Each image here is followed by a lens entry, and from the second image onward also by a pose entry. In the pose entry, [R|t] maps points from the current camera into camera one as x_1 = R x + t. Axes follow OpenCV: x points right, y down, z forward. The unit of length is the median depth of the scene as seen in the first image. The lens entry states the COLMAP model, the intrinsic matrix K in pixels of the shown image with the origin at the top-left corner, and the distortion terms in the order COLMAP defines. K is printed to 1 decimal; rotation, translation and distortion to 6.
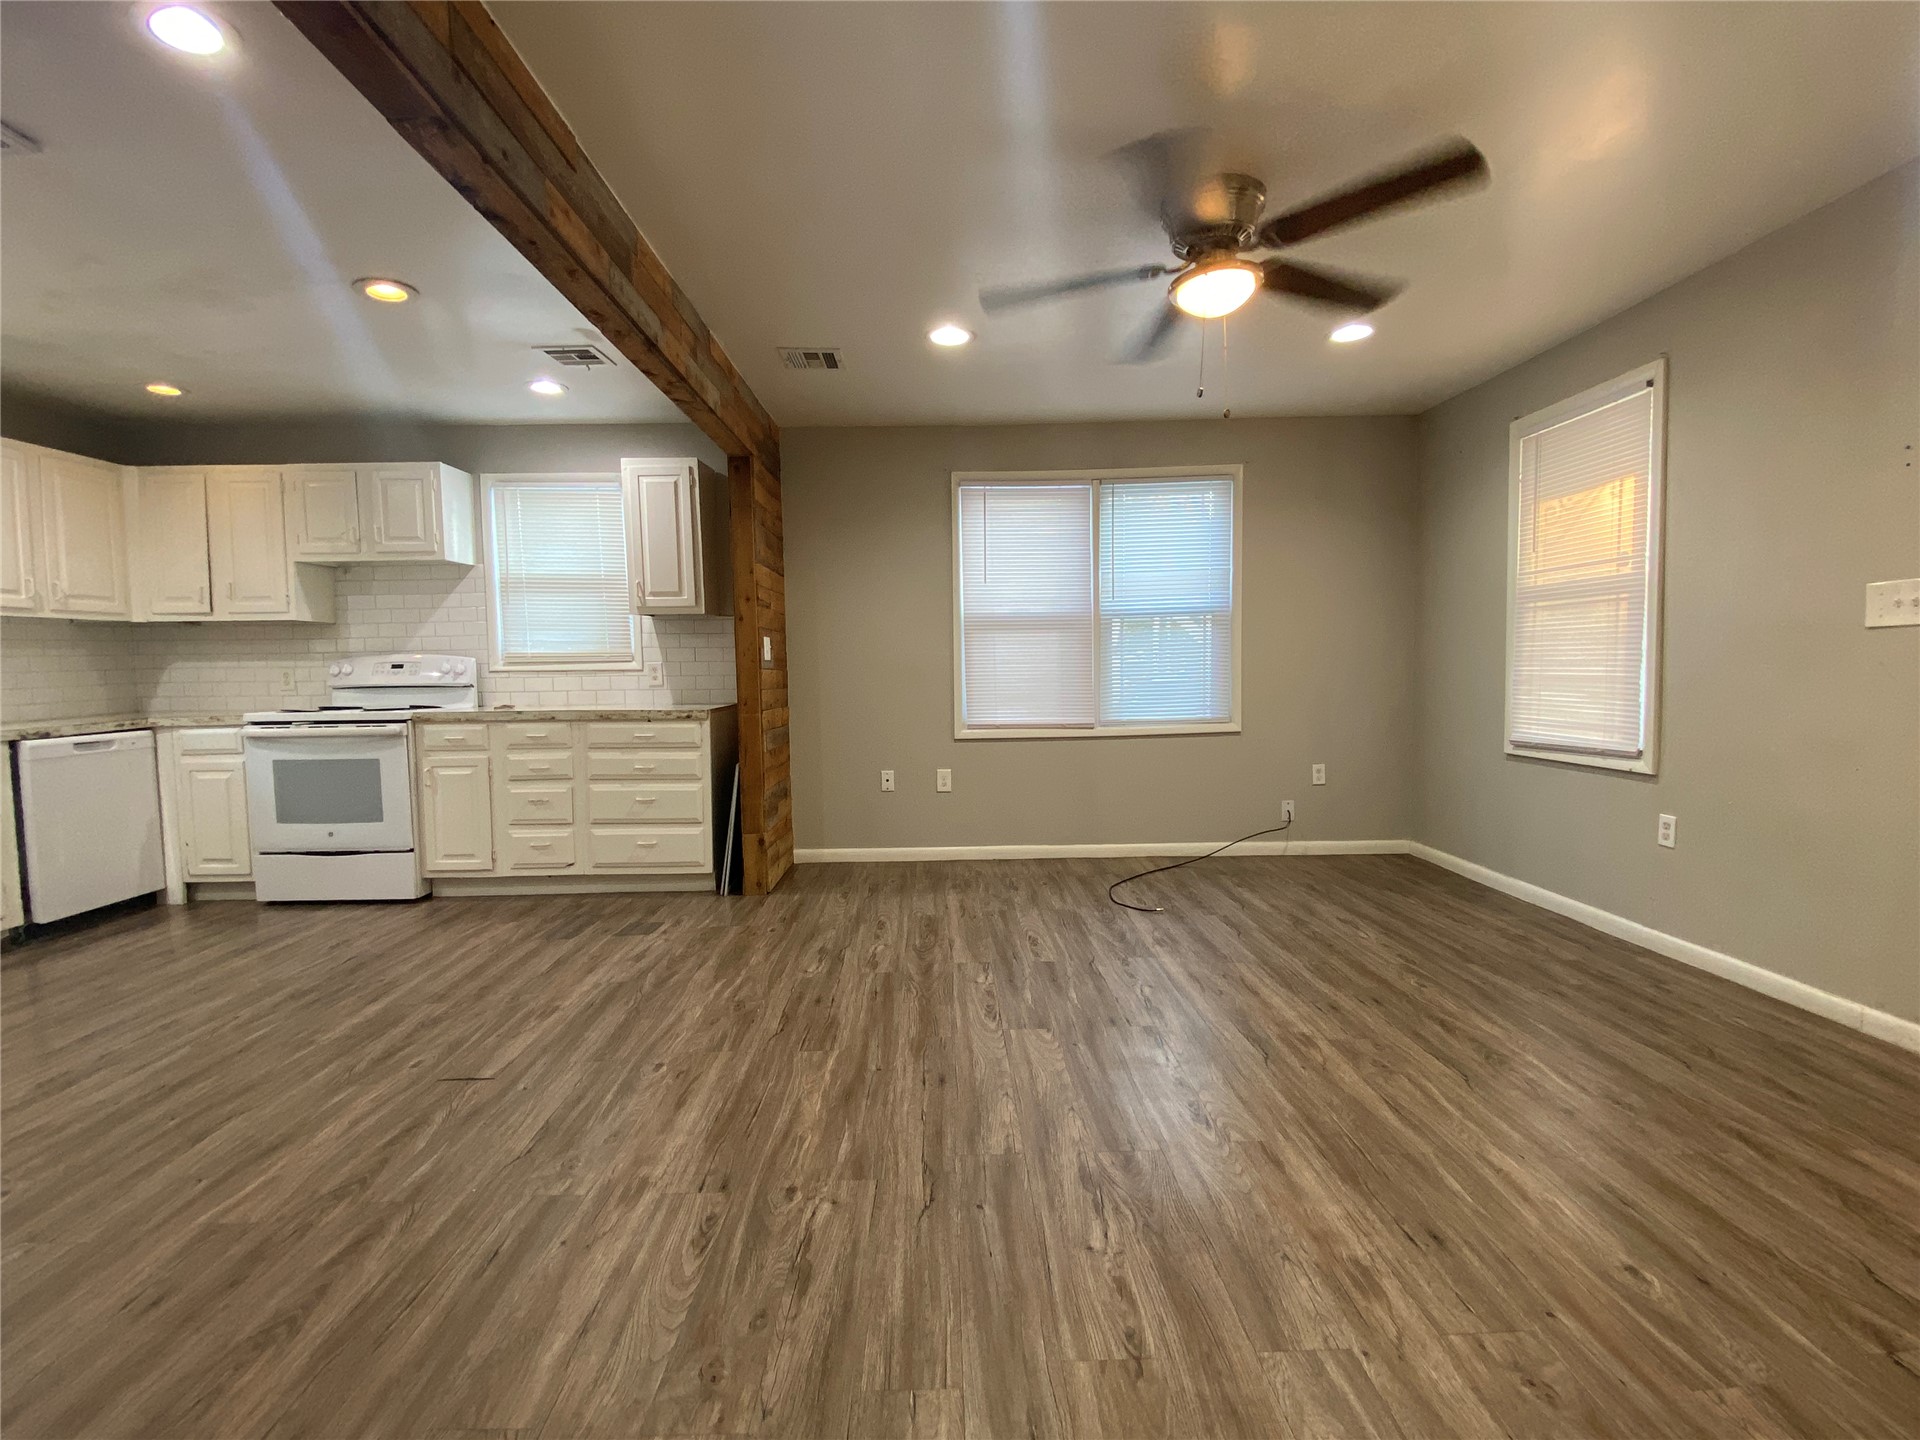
lens RADIAL K [[857.2, 0, 952.6], [0, 857.2, 715.8], [0, 0, 1]] dist [0.037476, -0.032941]
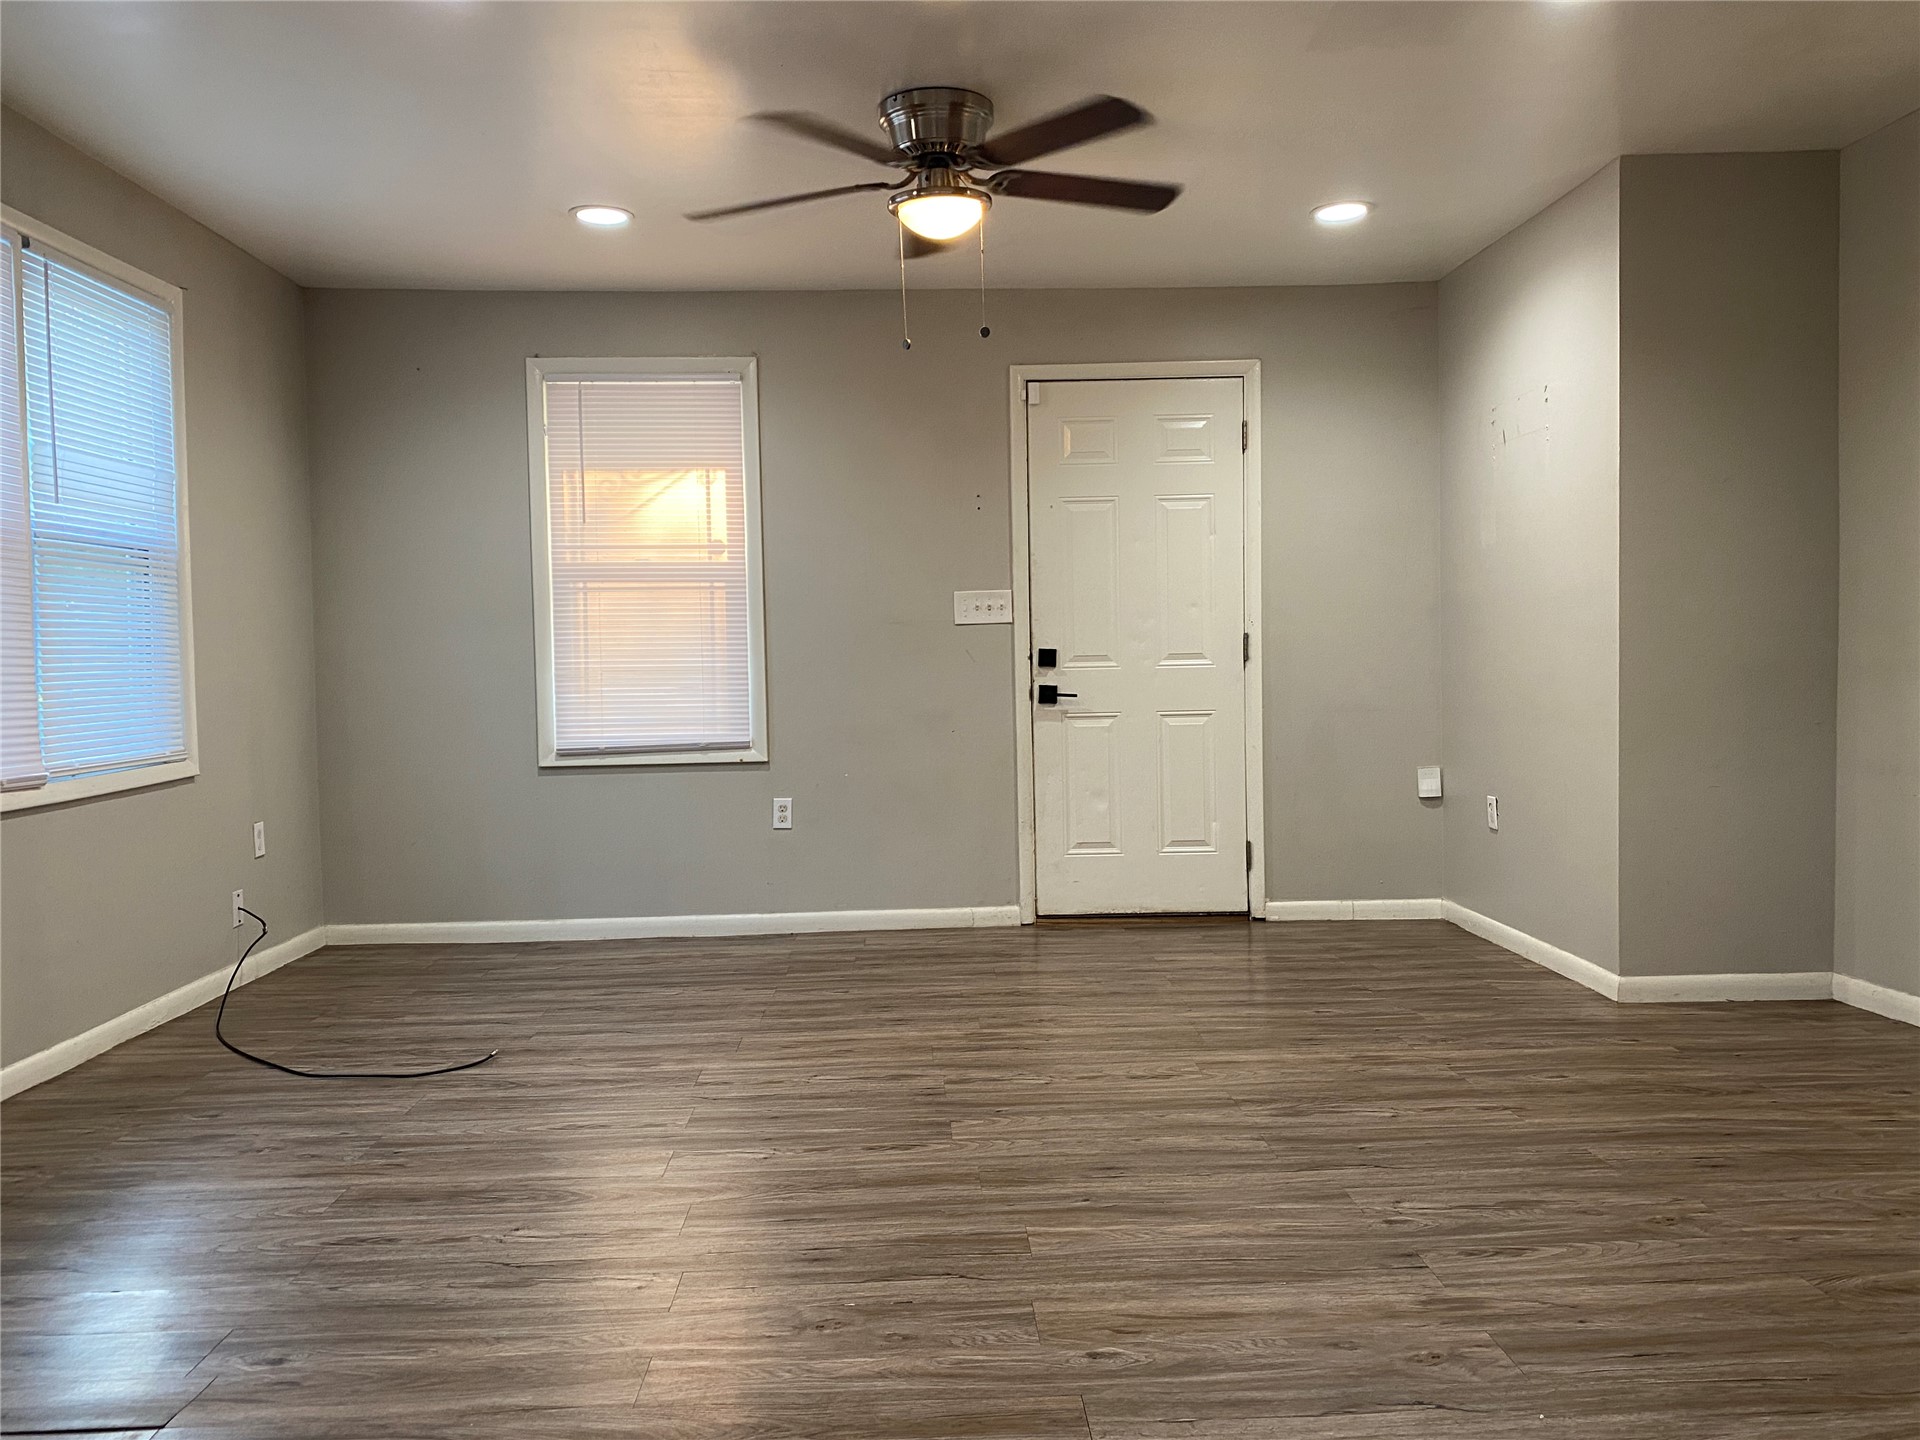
lens RADIAL K [[1468.3, 0, 965.8], [0, 1468.3, 691.1], [0, 0, 1]] dist [0.038796, -0.009698]
pose [[-0.024402, -0.003900, 0.999695, -1.100585], [0.072859, 0.997326, 0.005669, -0.008468], [-0.997044, 0.072975, -0.024052, 0.953257]]
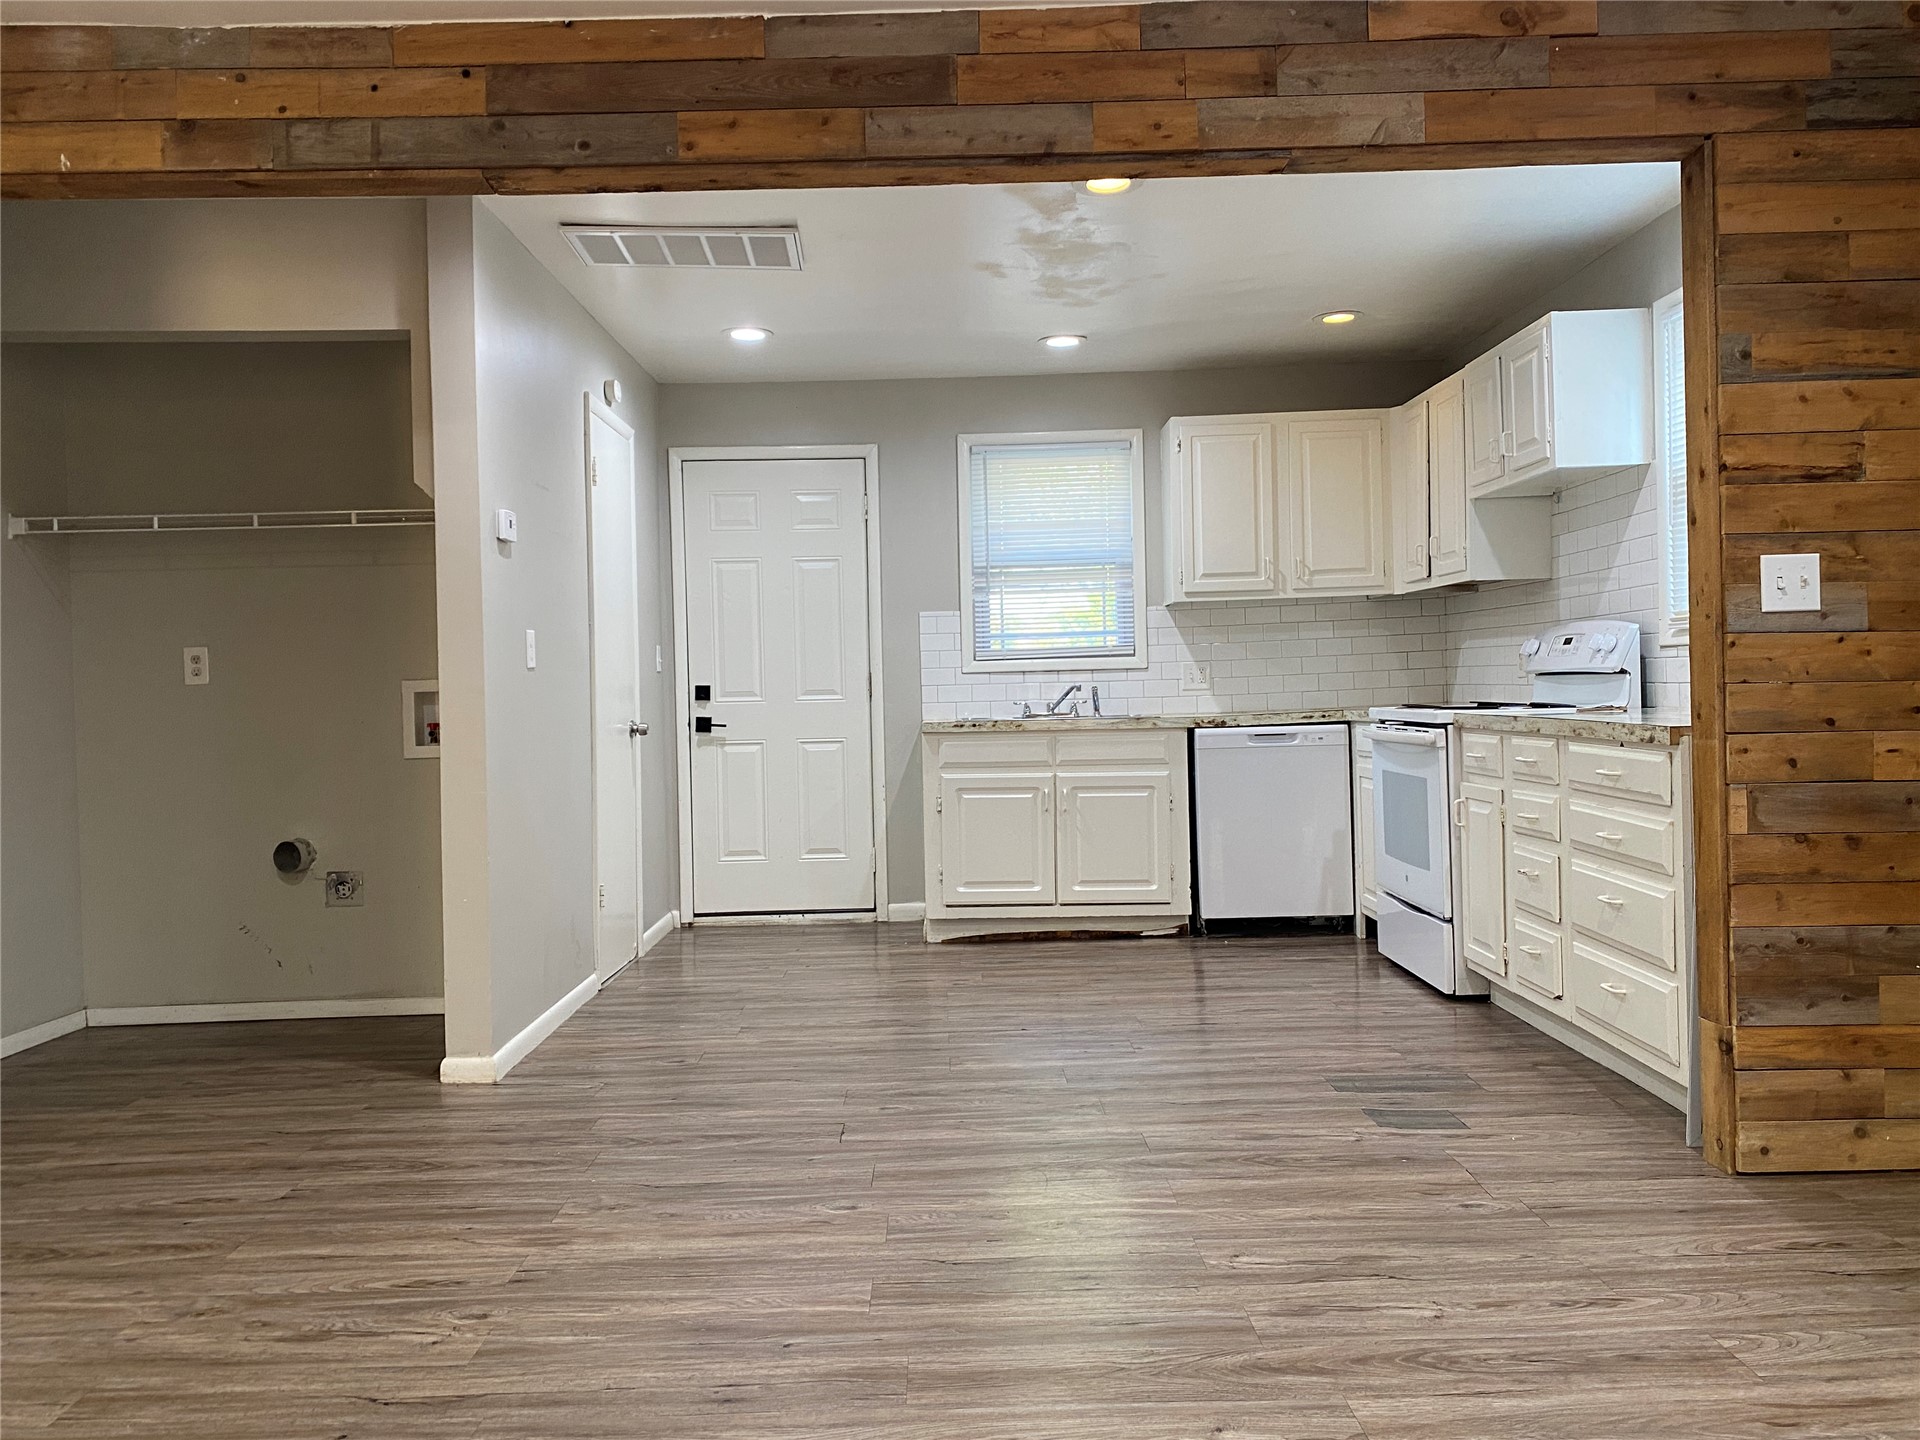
lens RADIAL K [[1463.5, 0, 944.8], [0, 1463.5, 704.5], [0, 0, 1]] dist [0.029227, -0.010398]
pose [[-0.016601, 0.024896, -0.999552, 0.778484], [-0.028342, 0.999277, 0.025360, -0.043276], [0.999460, 0.028750, -0.015884, 0.965903]]
